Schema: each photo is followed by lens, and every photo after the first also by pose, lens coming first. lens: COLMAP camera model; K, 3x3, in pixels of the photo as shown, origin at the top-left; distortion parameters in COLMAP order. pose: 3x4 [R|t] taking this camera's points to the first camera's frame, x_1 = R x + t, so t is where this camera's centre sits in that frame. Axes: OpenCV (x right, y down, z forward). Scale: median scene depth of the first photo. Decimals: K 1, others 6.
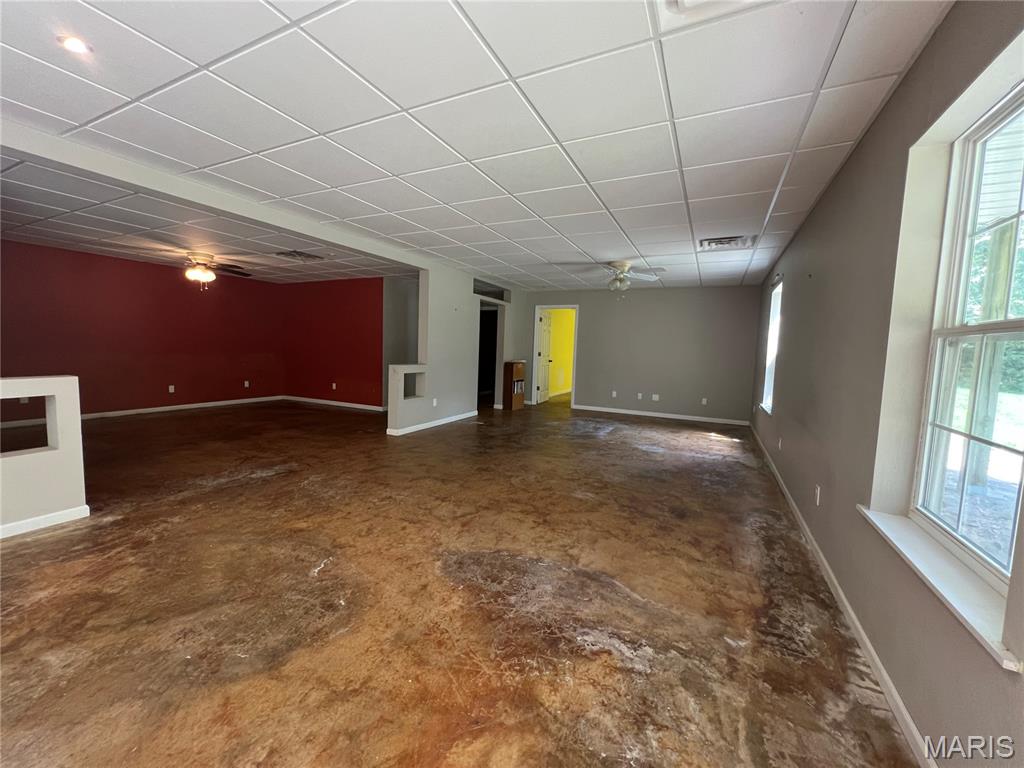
lens RADIAL K [[409.3, 0, 510.7], [0, 409.3, 385.1], [0, 0, 1]] dist [-0.000706, -0.000102]
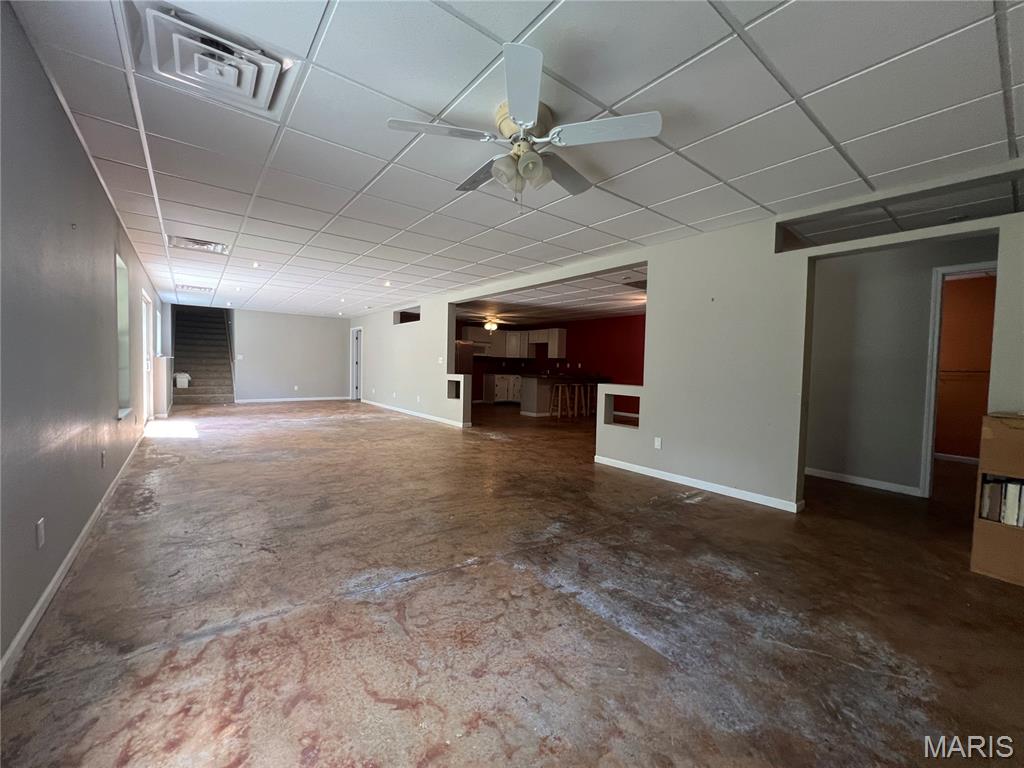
lens RADIAL K [[401.0, 0, 506.5], [0, 401.0, 378.8], [0, 0, 1]] dist [-0.002263, 0.000885]
pose [[-0.435131, 0.004724, -0.900355, 0.790677], [-0.111526, 0.992002, 0.059104, -0.113768], [0.893433, 0.126131, -0.431124, 1.555683]]
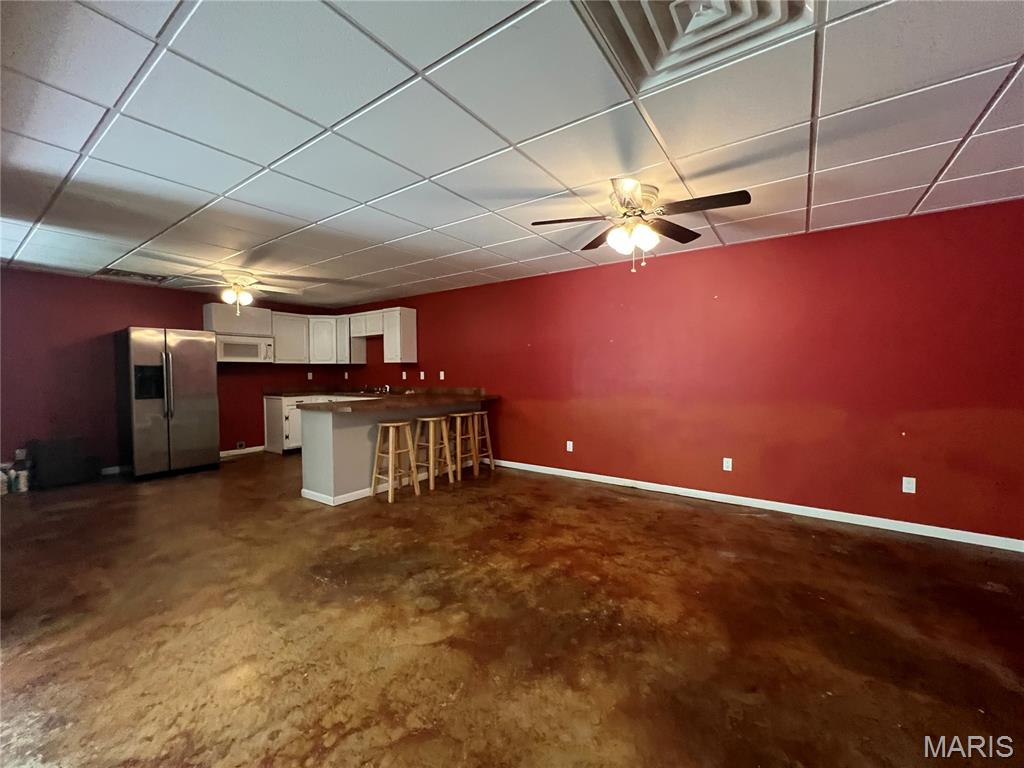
lens RADIAL K [[401.0, 0, 510.7], [0, 401.0, 380.3], [0, 0, 1]] dist [-0.002263, 0.000885]
pose [[-0.147764, 0.010497, -0.988967, 0.174361], [-0.087417, 0.995891, 0.023632, -0.125590], [0.985152, 0.089944, -0.146239, 1.419664]]
